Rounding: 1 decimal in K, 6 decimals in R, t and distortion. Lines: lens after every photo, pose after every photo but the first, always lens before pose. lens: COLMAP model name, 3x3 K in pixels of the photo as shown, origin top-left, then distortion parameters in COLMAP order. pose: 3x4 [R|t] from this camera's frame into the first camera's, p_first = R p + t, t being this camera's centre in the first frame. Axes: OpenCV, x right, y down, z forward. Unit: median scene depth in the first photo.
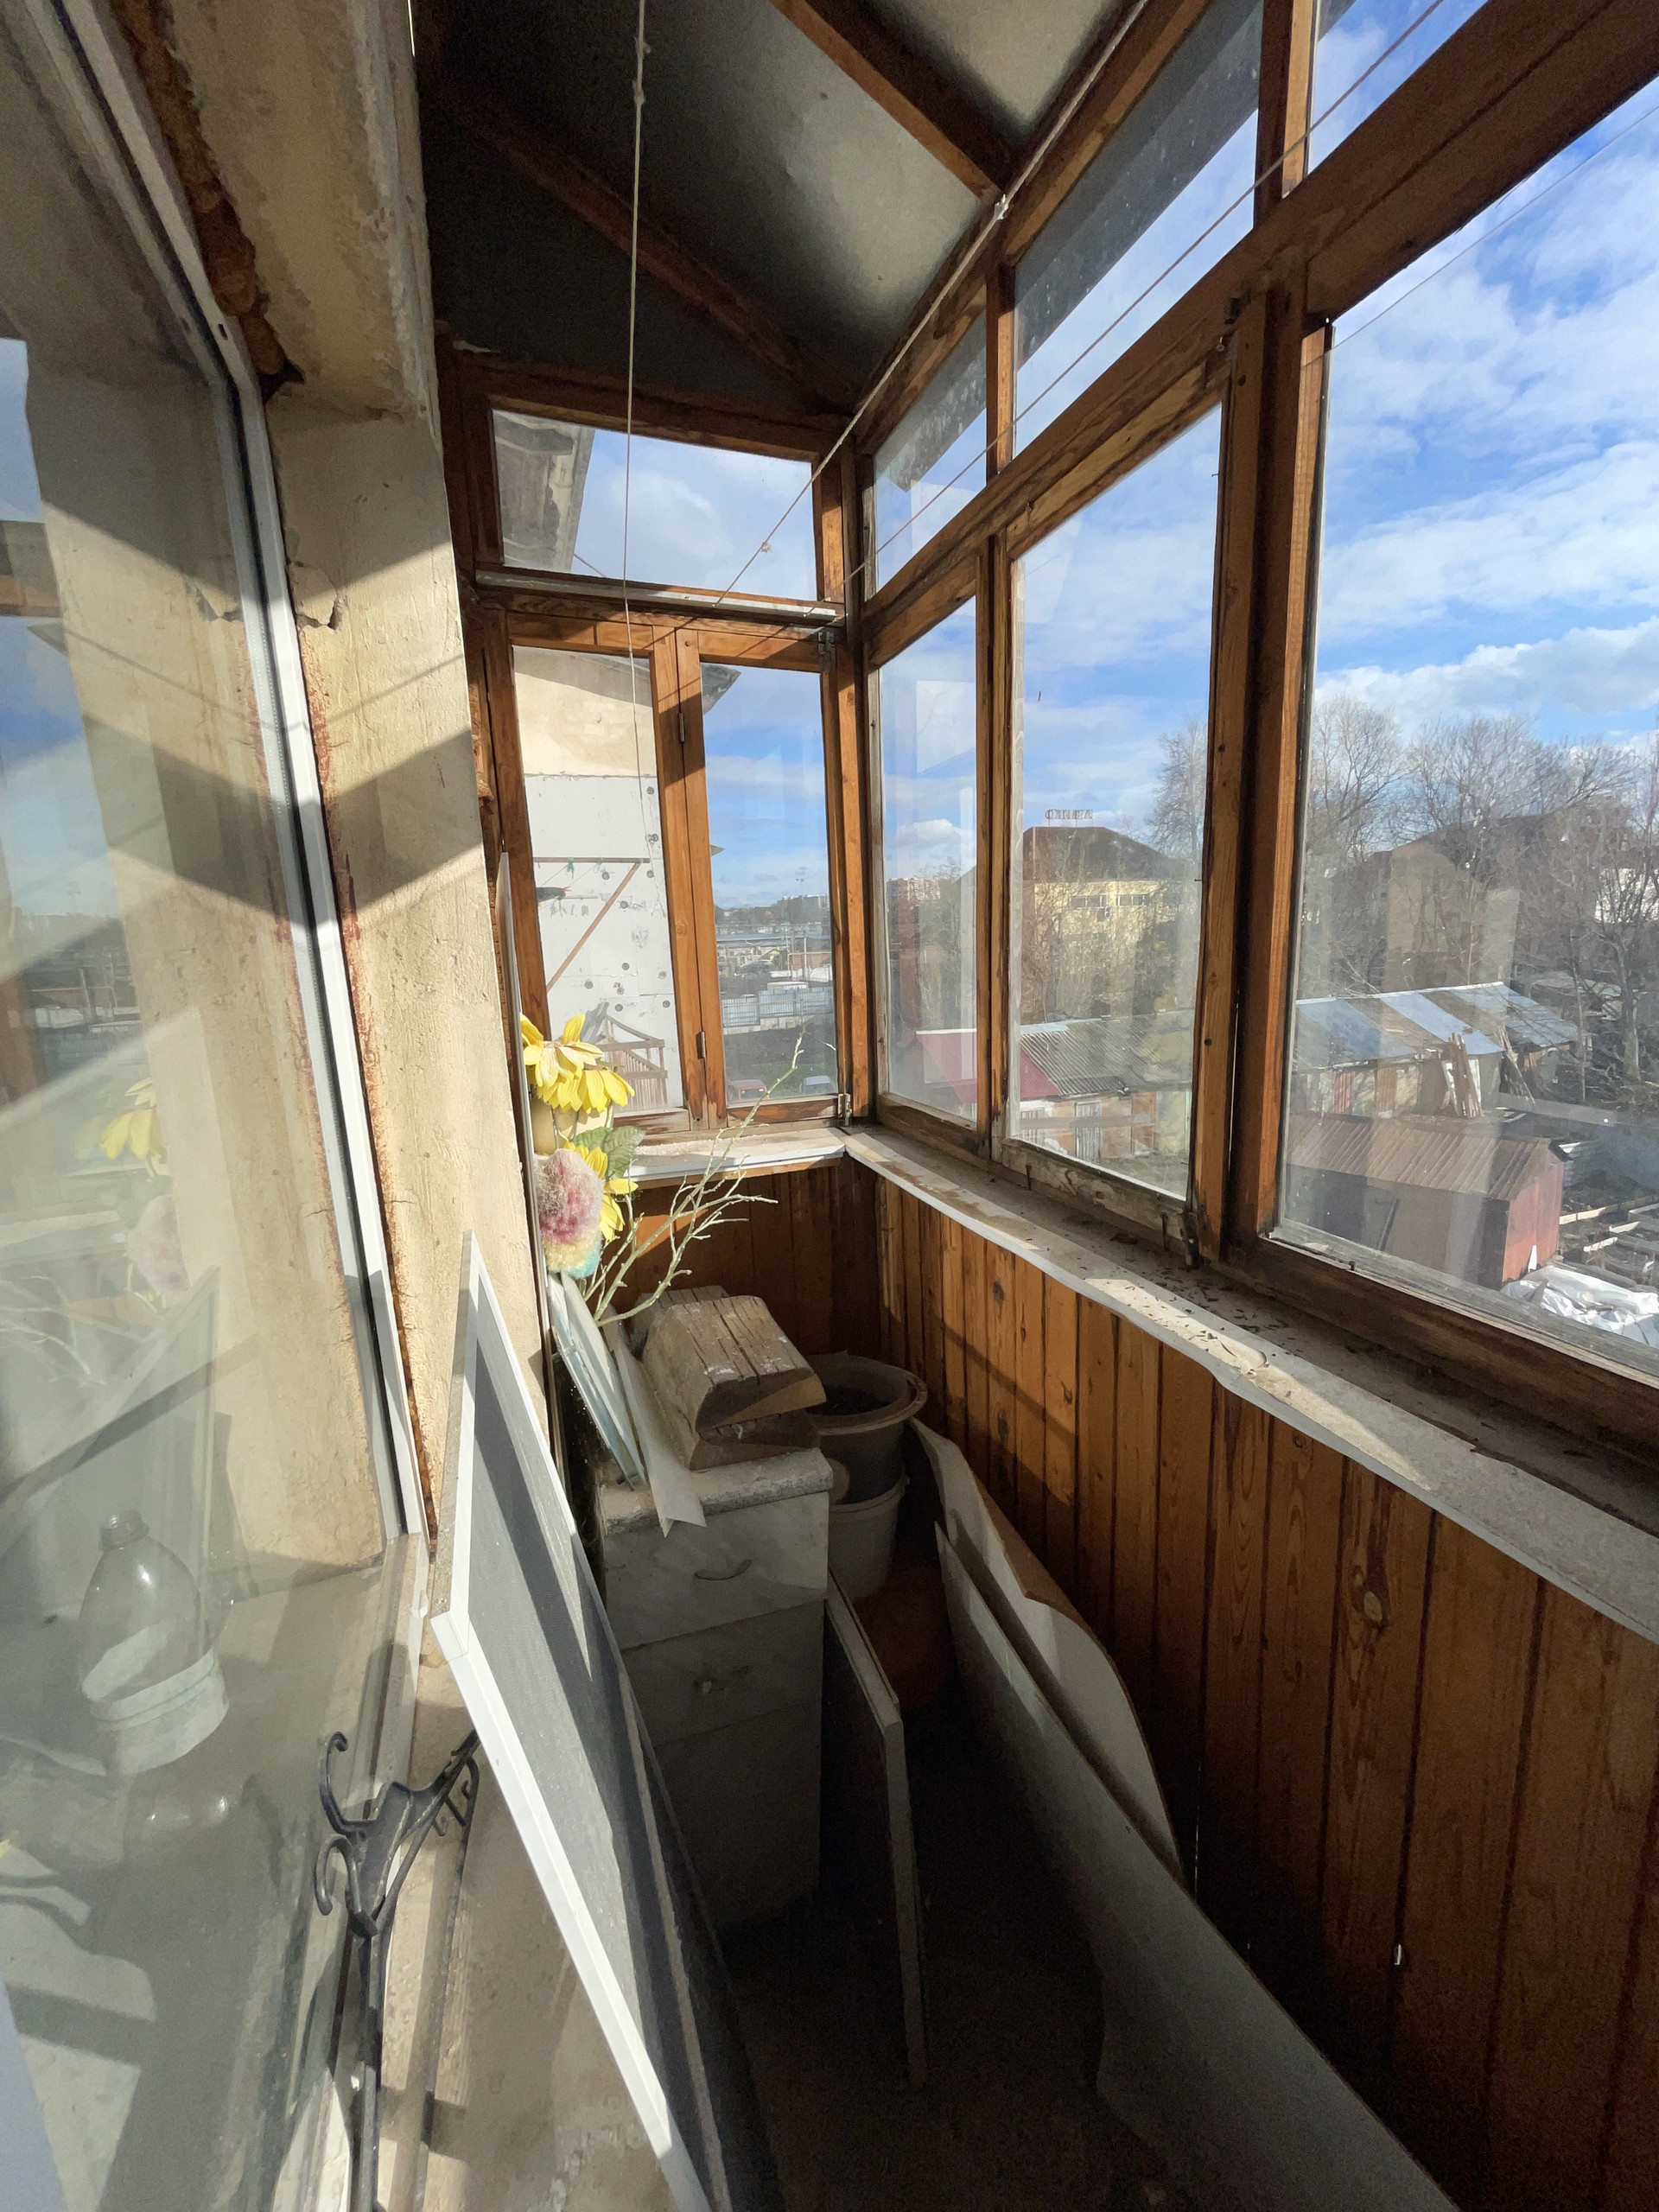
lens RADIAL K [[904.1, 0, 834.0], [0, 904.1, 1107.8], [0, 0, 1]] dist [-0.001651, 0.000081]
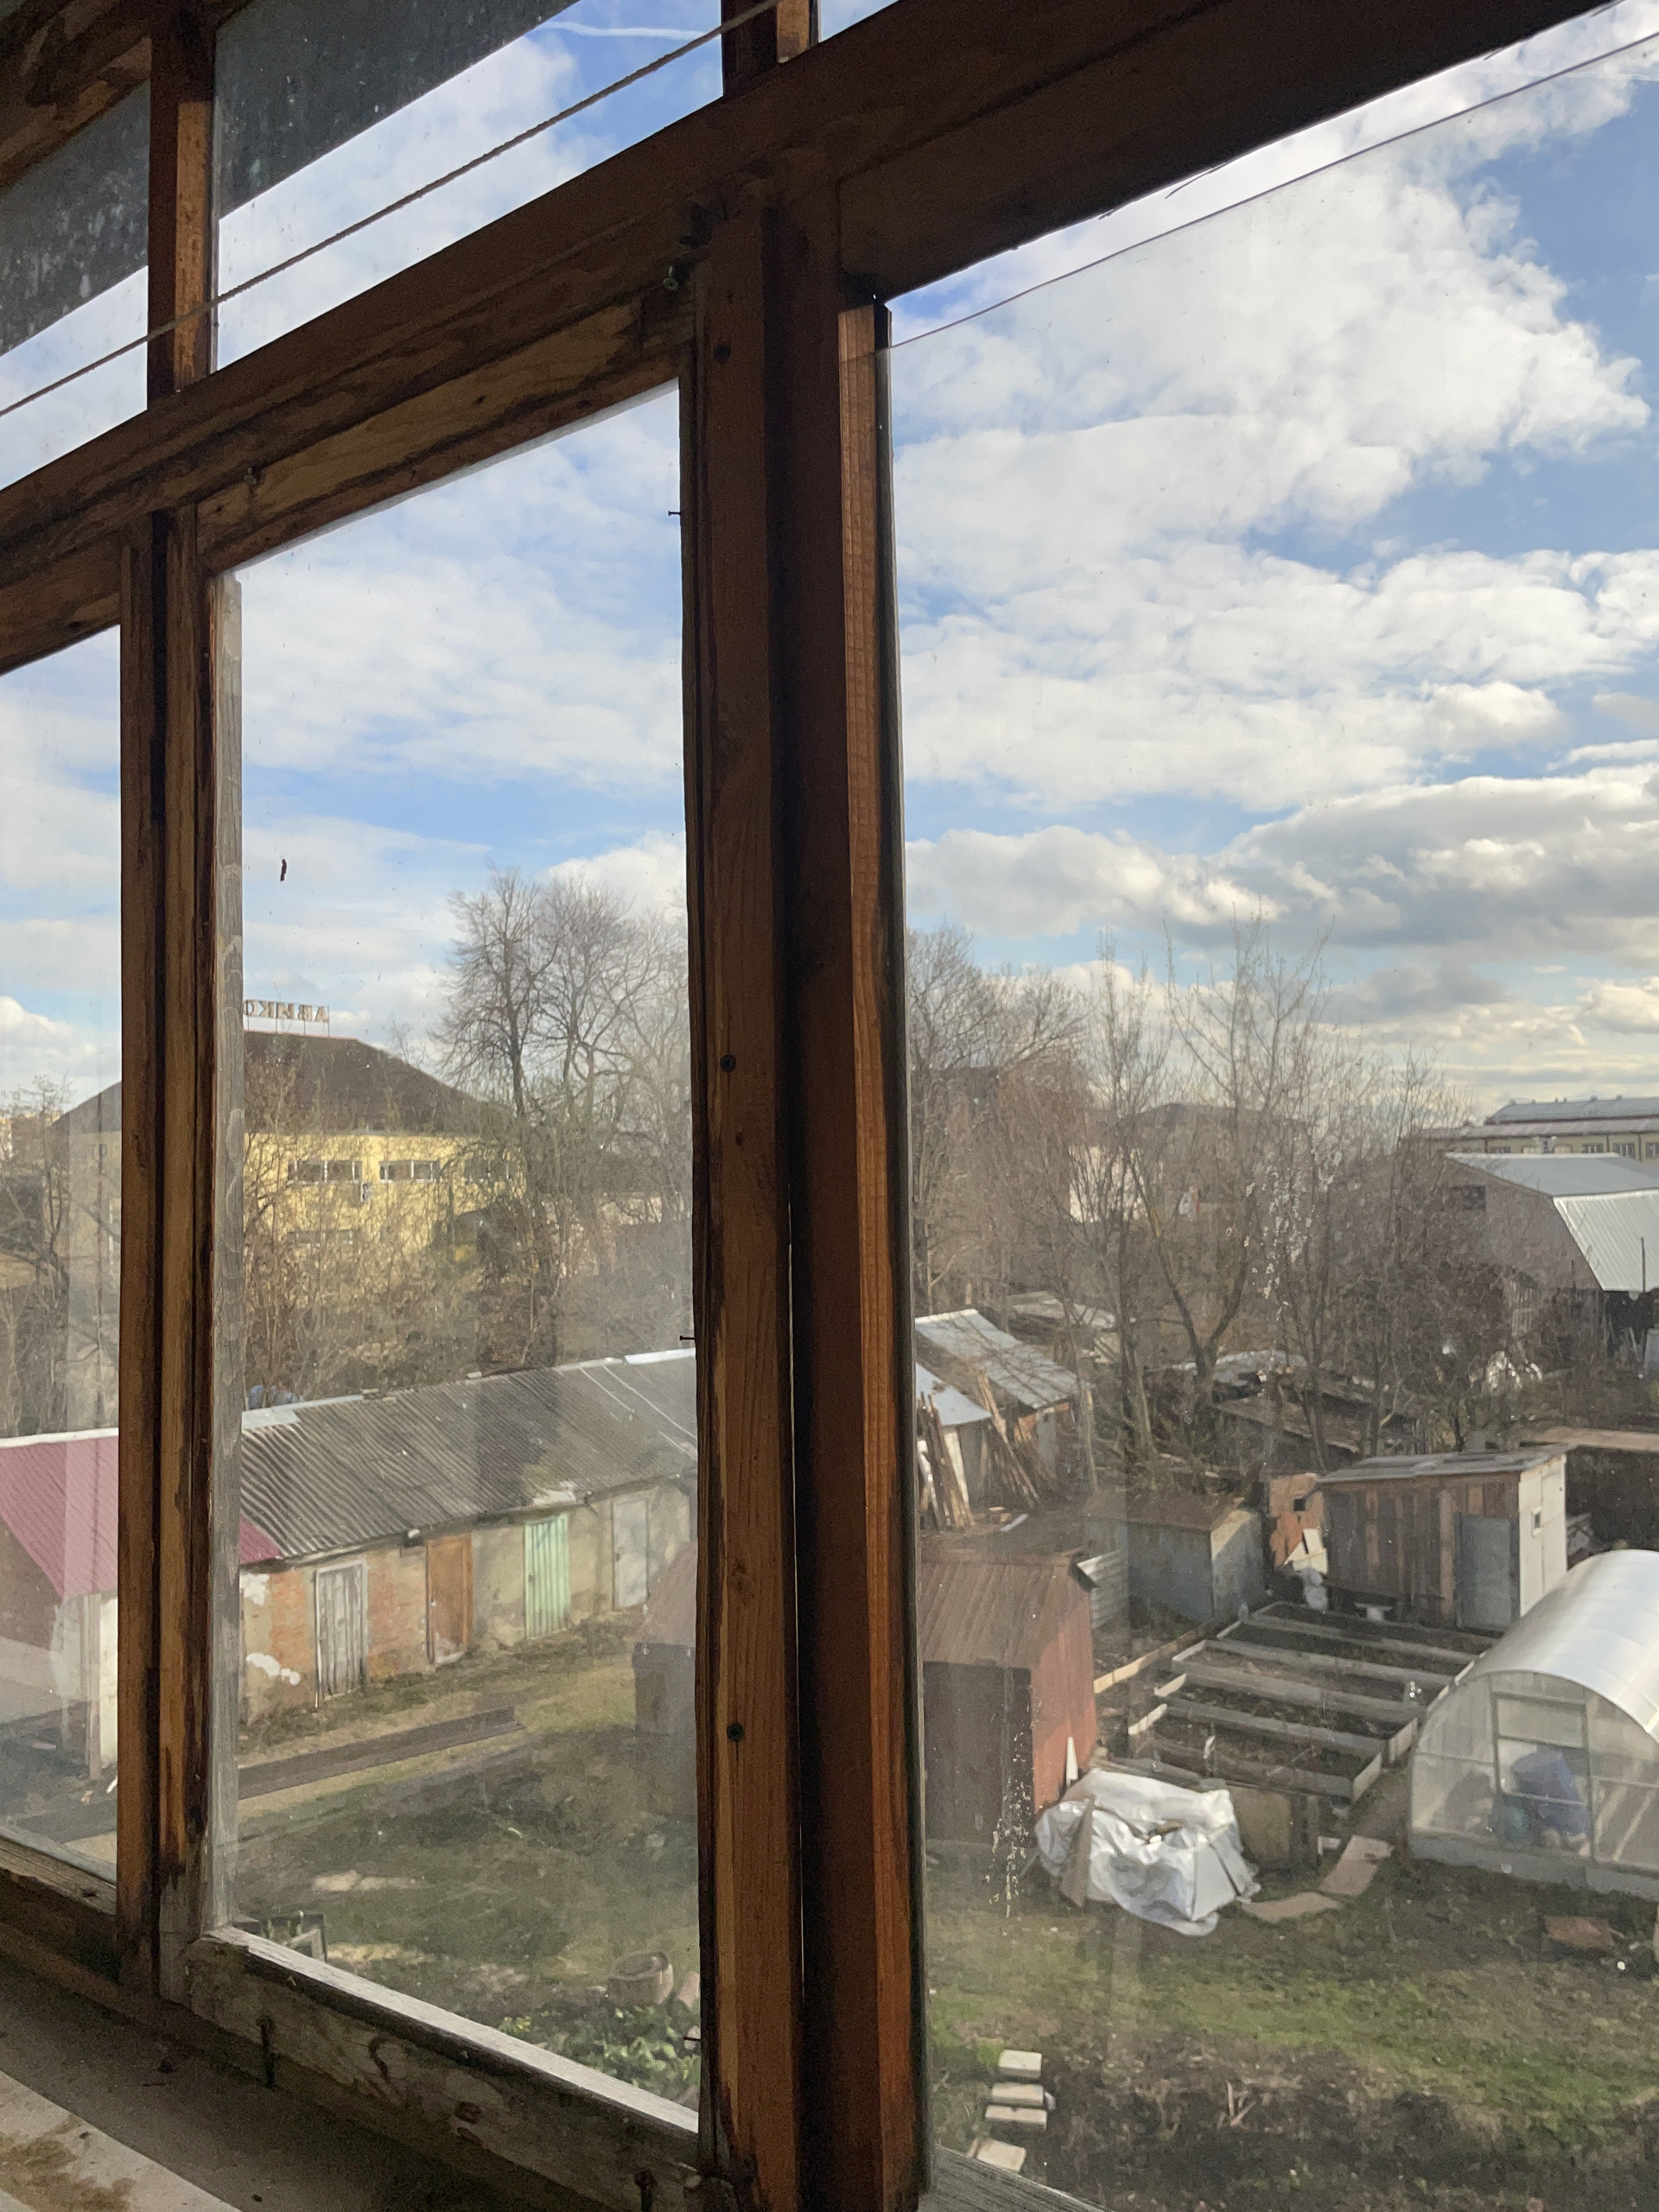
lens RADIAL K [[1669.4, 0, 873.6], [0, 1669.4, 1120.4], [0, 0, 1]] dist [0.097260, -0.135196]
pose [[0.834560, 0.042378, 0.549284, 0.018549], [0.094465, 0.971263, -0.218461, -0.109375], [-0.542757, 0.234207, 0.806574, 0.177009]]
